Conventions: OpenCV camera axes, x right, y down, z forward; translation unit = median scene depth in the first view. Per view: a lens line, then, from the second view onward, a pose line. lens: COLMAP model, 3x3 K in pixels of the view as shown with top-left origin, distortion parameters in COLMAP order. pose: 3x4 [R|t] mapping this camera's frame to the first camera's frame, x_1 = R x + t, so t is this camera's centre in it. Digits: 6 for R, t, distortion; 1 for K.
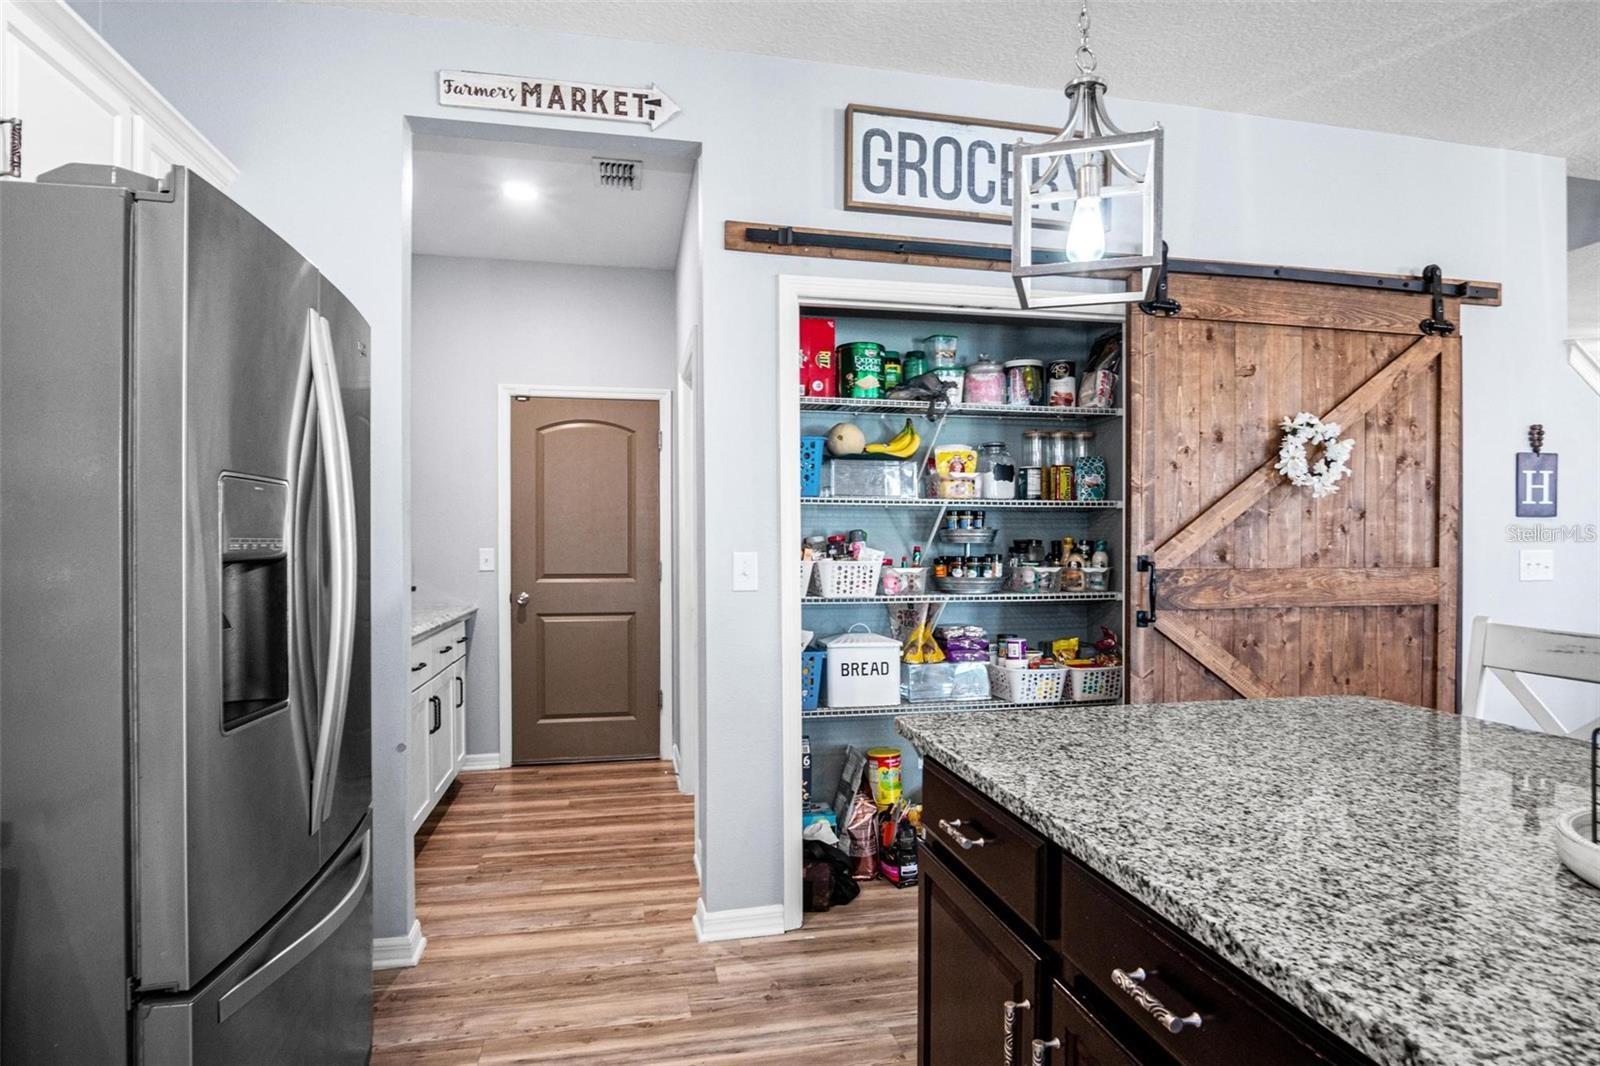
lens RADIAL K [[861.3, 0, 805.0], [0, 861.3, 542.4], [0, 0, 1]] dist [-0.026689, 0.000089]
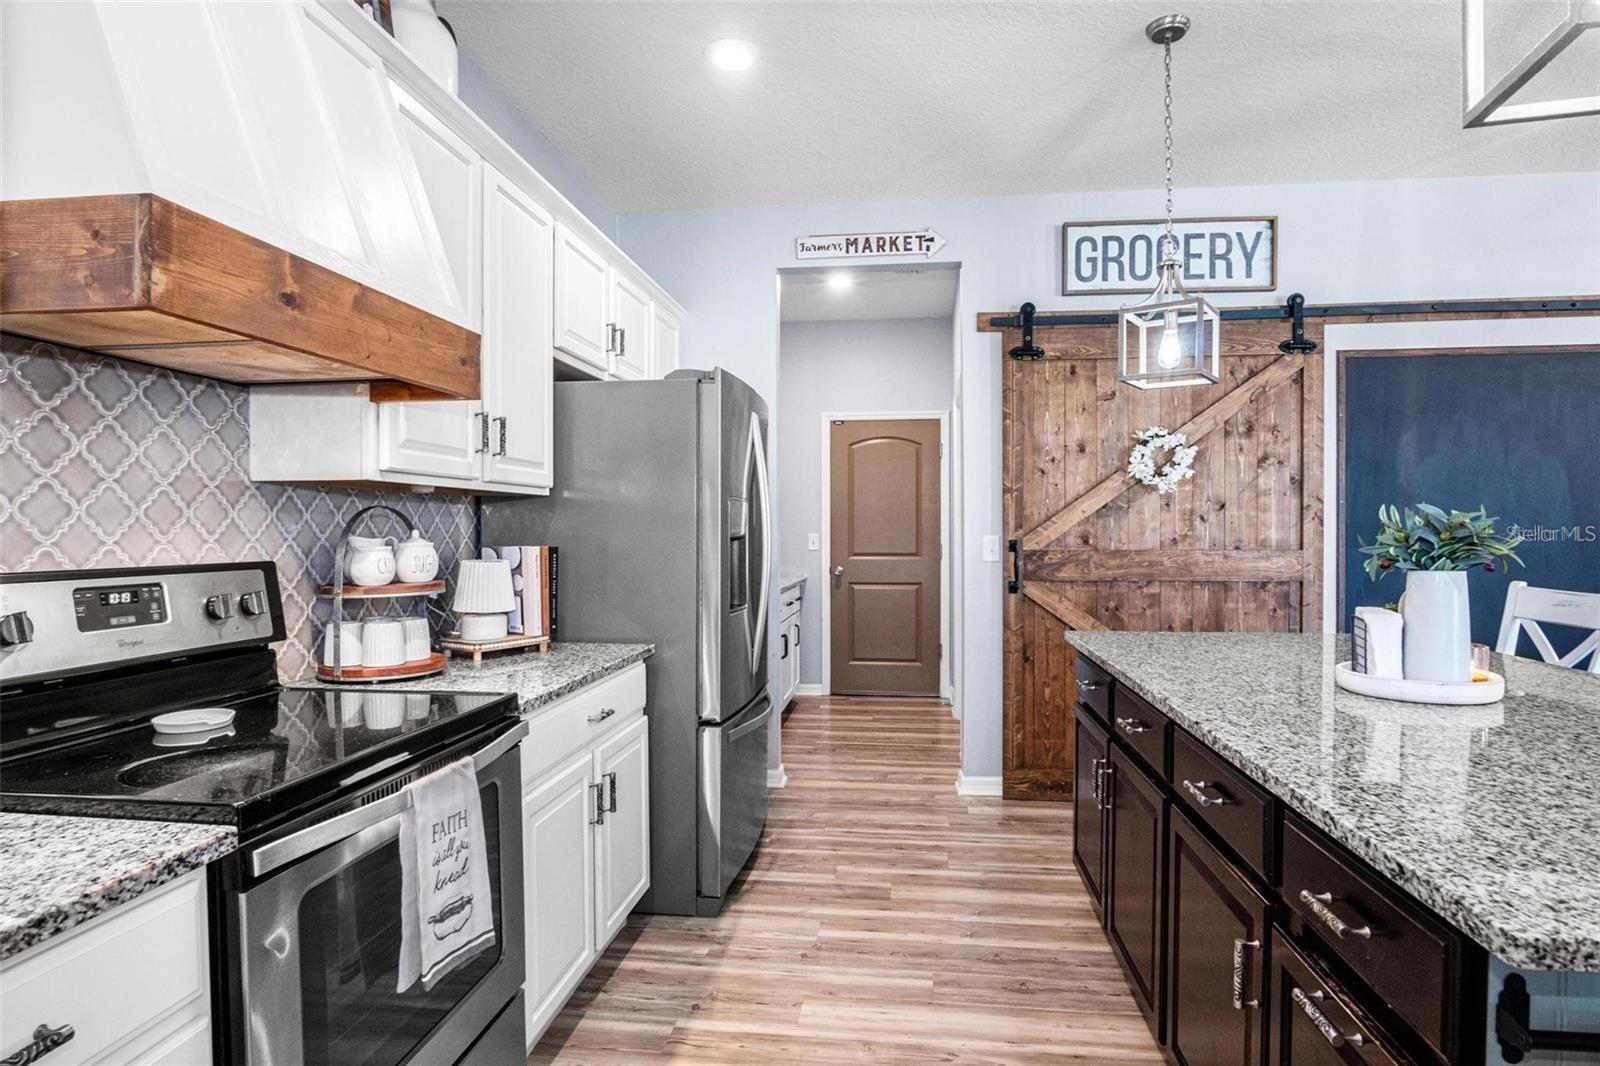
lens RADIAL K [[861.3, 0, 805.0], [0, 861.3, 542.4], [0, 0, 1]] dist [-0.026689, 0.000089]
pose [[0.943576, 0.004803, -0.331120, 0.115794], [-0.000259, 0.999905, 0.013765, 0.003198], [0.331155, -0.012903, 0.943488, -0.491605]]
